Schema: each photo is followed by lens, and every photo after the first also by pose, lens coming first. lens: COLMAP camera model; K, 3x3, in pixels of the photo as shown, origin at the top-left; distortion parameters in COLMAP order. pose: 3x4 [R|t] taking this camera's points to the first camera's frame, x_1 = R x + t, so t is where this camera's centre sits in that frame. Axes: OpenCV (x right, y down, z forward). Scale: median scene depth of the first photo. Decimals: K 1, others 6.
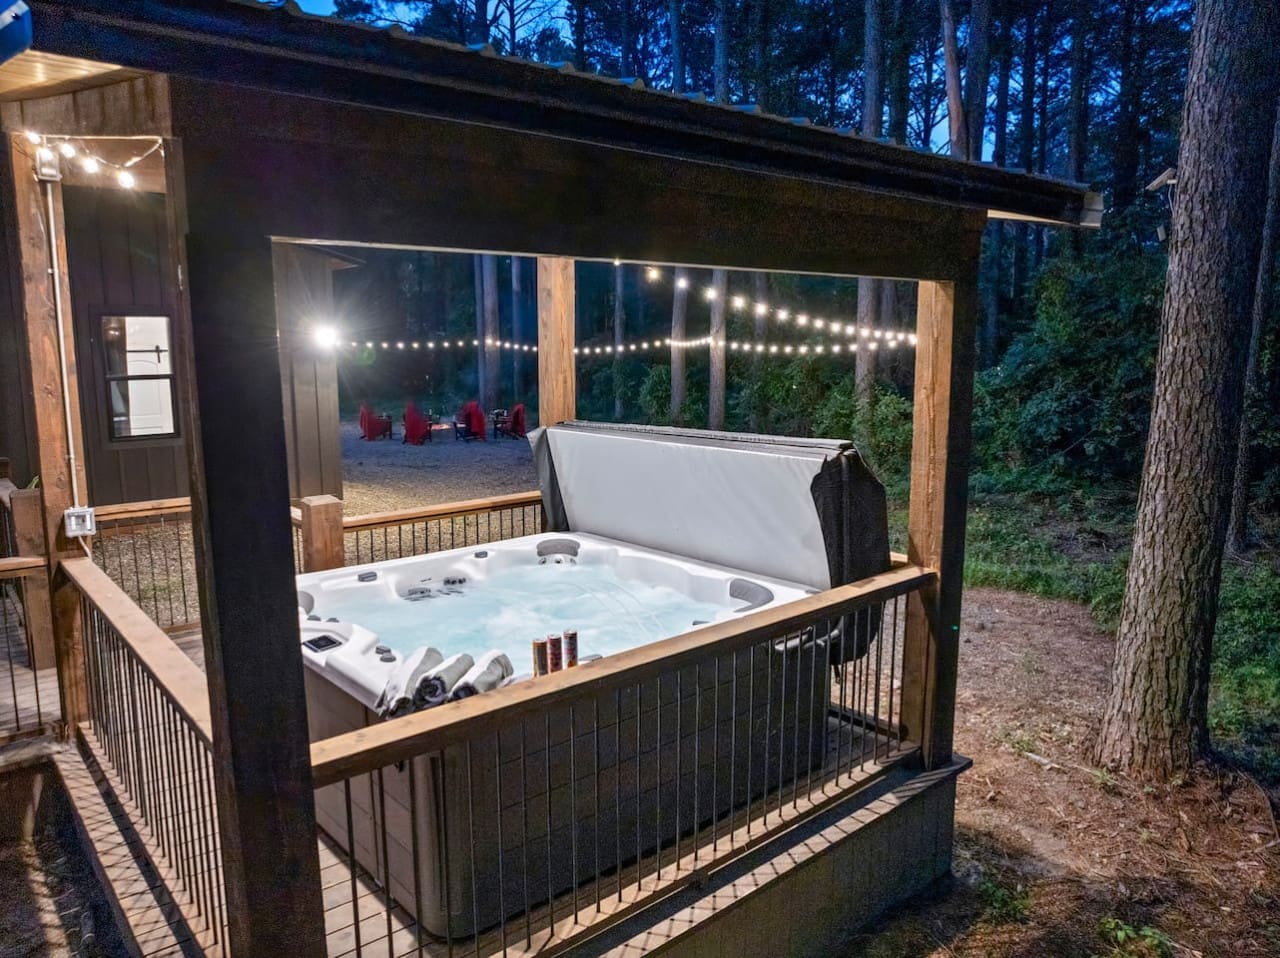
lens RADIAL K [[913.2, 0, 640.0], [0, 913.2, 479.0], [0, 0, 1]] dist [-0.047647, 0.006532]
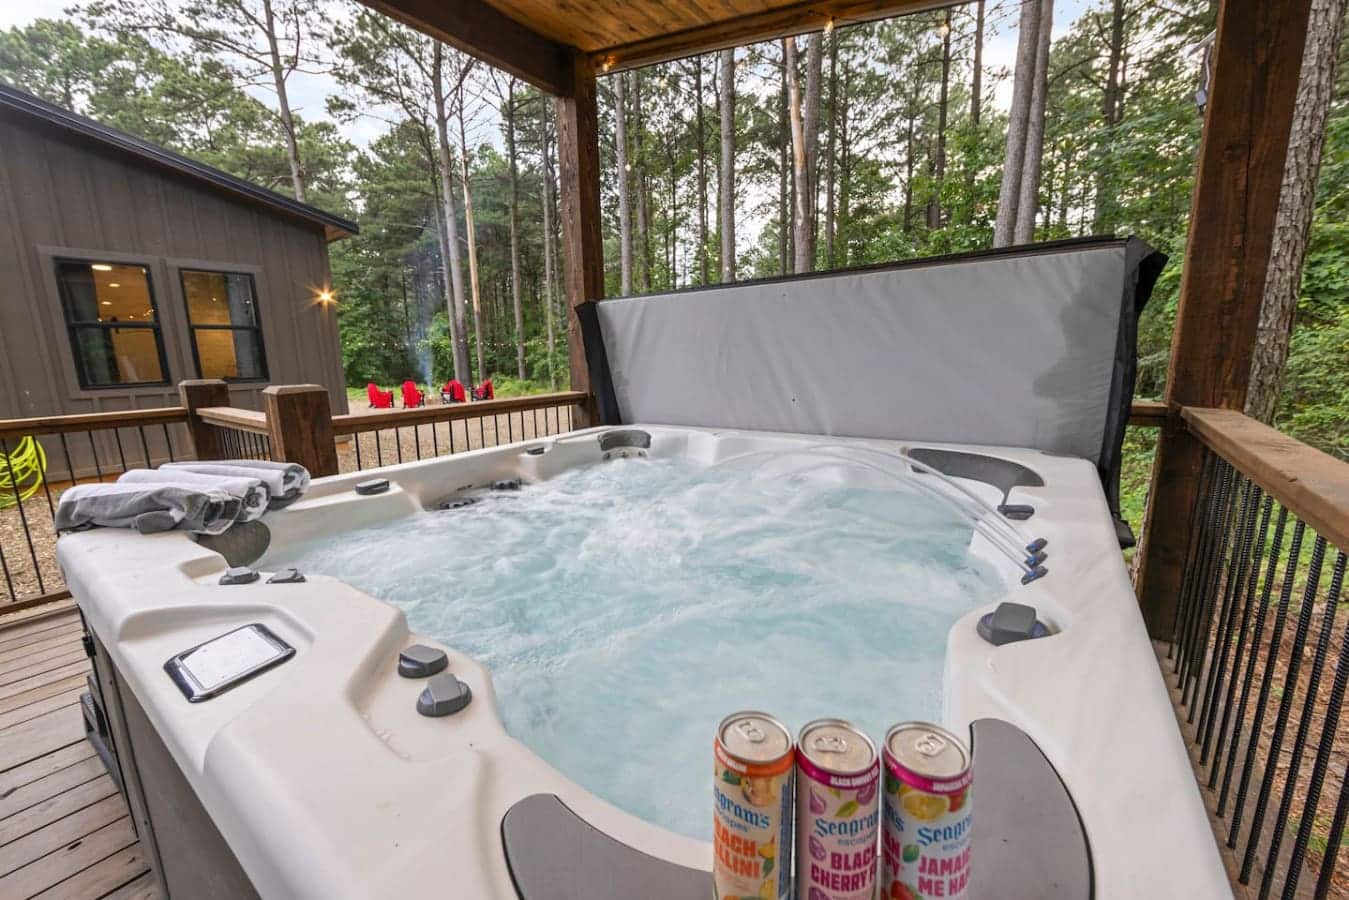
lens RADIAL K [[534.8, 0, 678.7], [0, 534.8, 436.7], [0, 0, 1]] dist [0.000418, -0.000338]
pose [[0.973332, -0.054573, 0.222813, -0.151585], [0.053557, 0.998508, 0.010606, 0.071388], [-0.223060, 0.001610, 0.974803, 0.517288]]
